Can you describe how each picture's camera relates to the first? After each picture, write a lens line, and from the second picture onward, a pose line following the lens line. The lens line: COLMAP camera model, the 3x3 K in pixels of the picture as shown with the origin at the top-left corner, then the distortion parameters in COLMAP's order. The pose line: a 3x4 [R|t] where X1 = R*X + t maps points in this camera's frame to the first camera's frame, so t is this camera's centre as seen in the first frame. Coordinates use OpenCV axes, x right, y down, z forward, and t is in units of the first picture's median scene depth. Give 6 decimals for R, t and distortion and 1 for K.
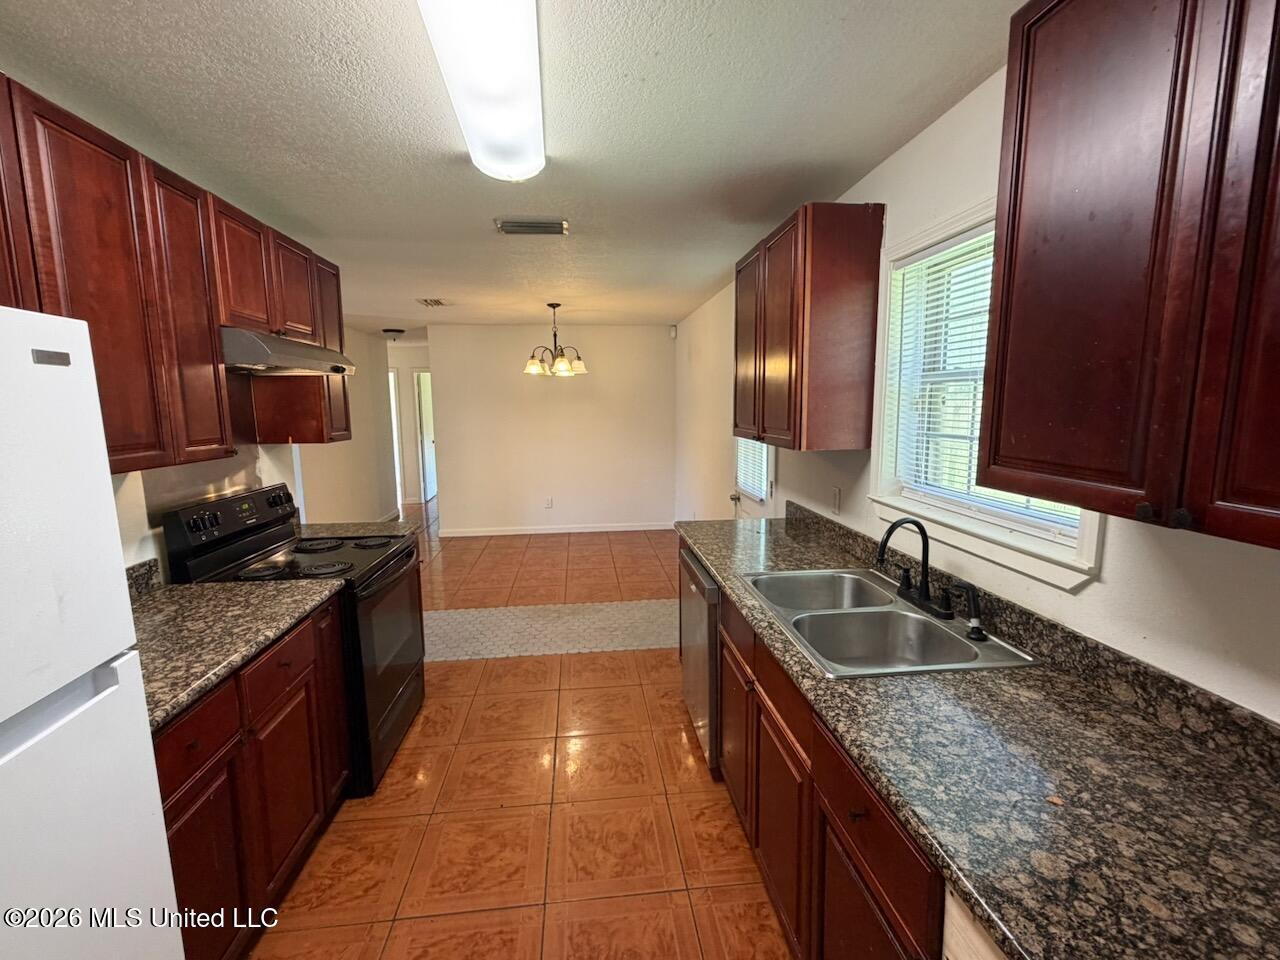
lens RADIAL K [[566.3, 0, 639.8], [0, 566.3, 482.4], [0, 0, 1]] dist [-0.000155, 0.000526]
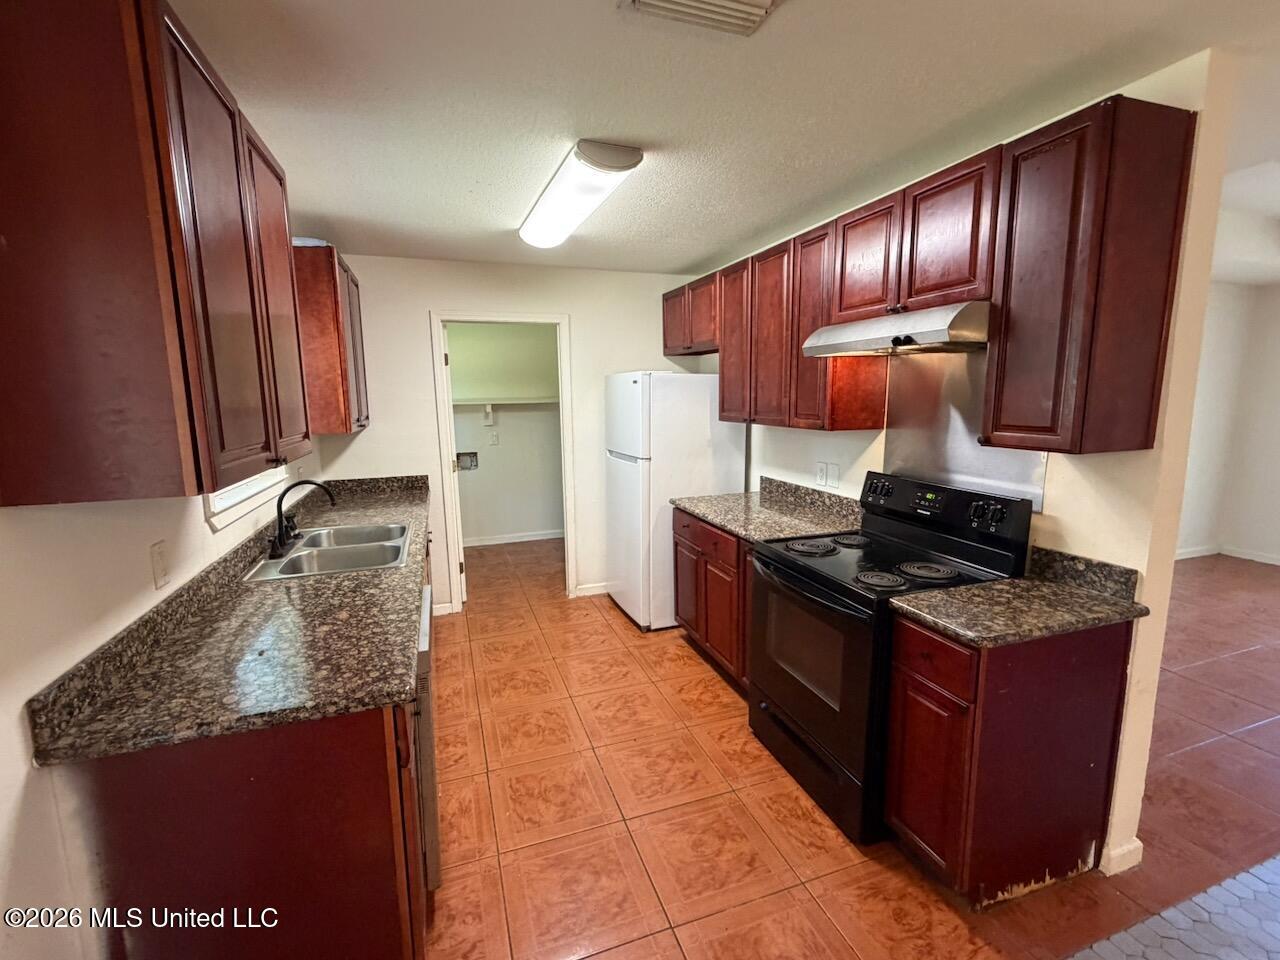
lens RADIAL K [[566.3, 0, 639.8], [0, 566.3, 482.4], [0, 0, 1]] dist [-0.000155, 0.000526]
pose [[-0.972407, 0.057108, -0.226195, -0.026794], [-0.010738, 0.957592, 0.287928, -0.351425], [0.233046, 0.282412, -0.930555, 2.523849]]
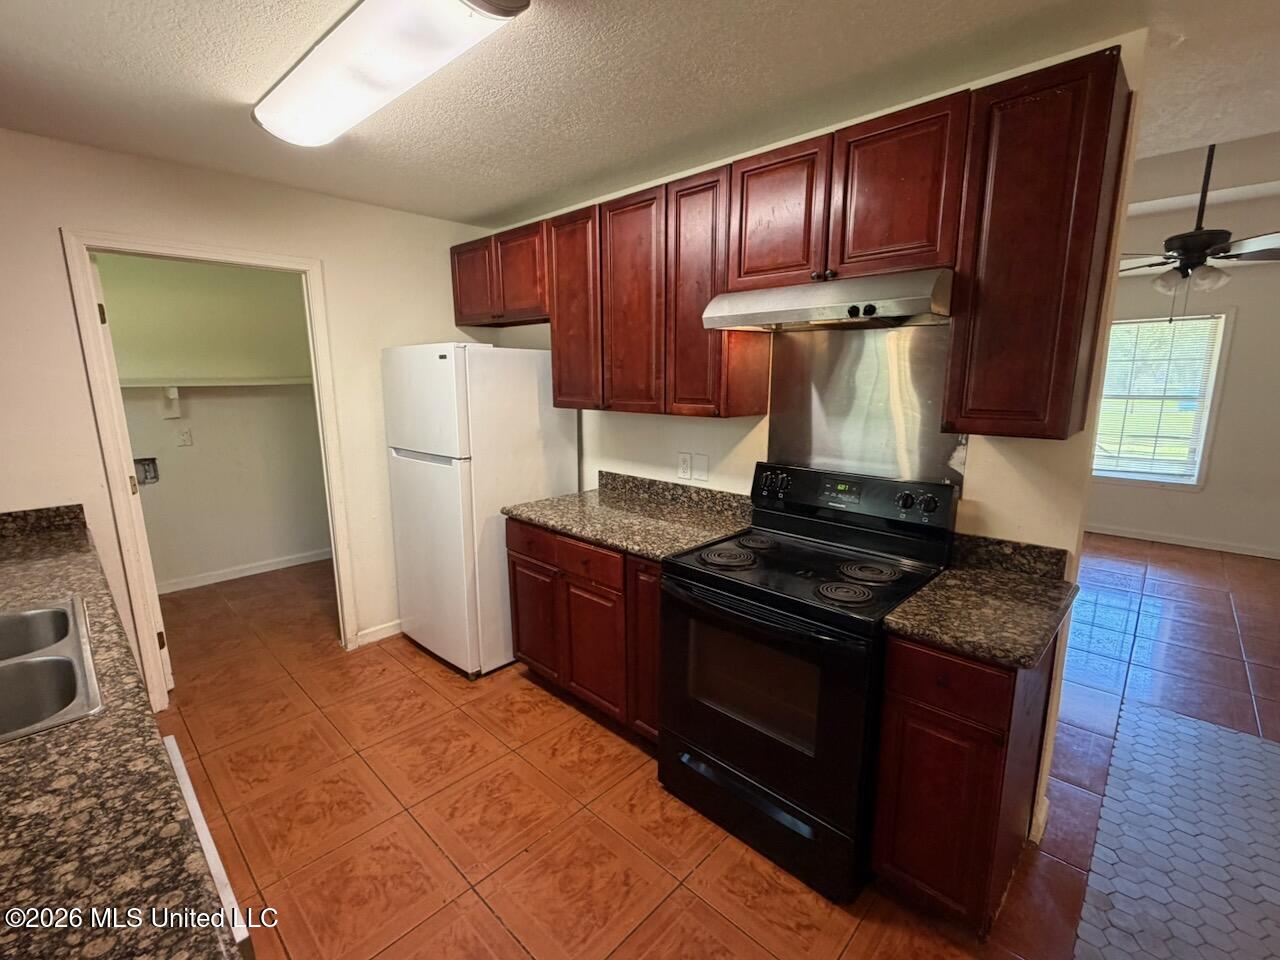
lens RADIAL K [[566.3, 0, 638.2], [0, 566.3, 481.2], [0, 0, 1]] dist [-0.000404, -0.000282]
pose [[-0.761944, 0.130057, -0.634450, 0.121816], [-0.079823, 0.953301, 0.291282, -0.276911], [0.642705, 0.272584, -0.715981, 2.036554]]
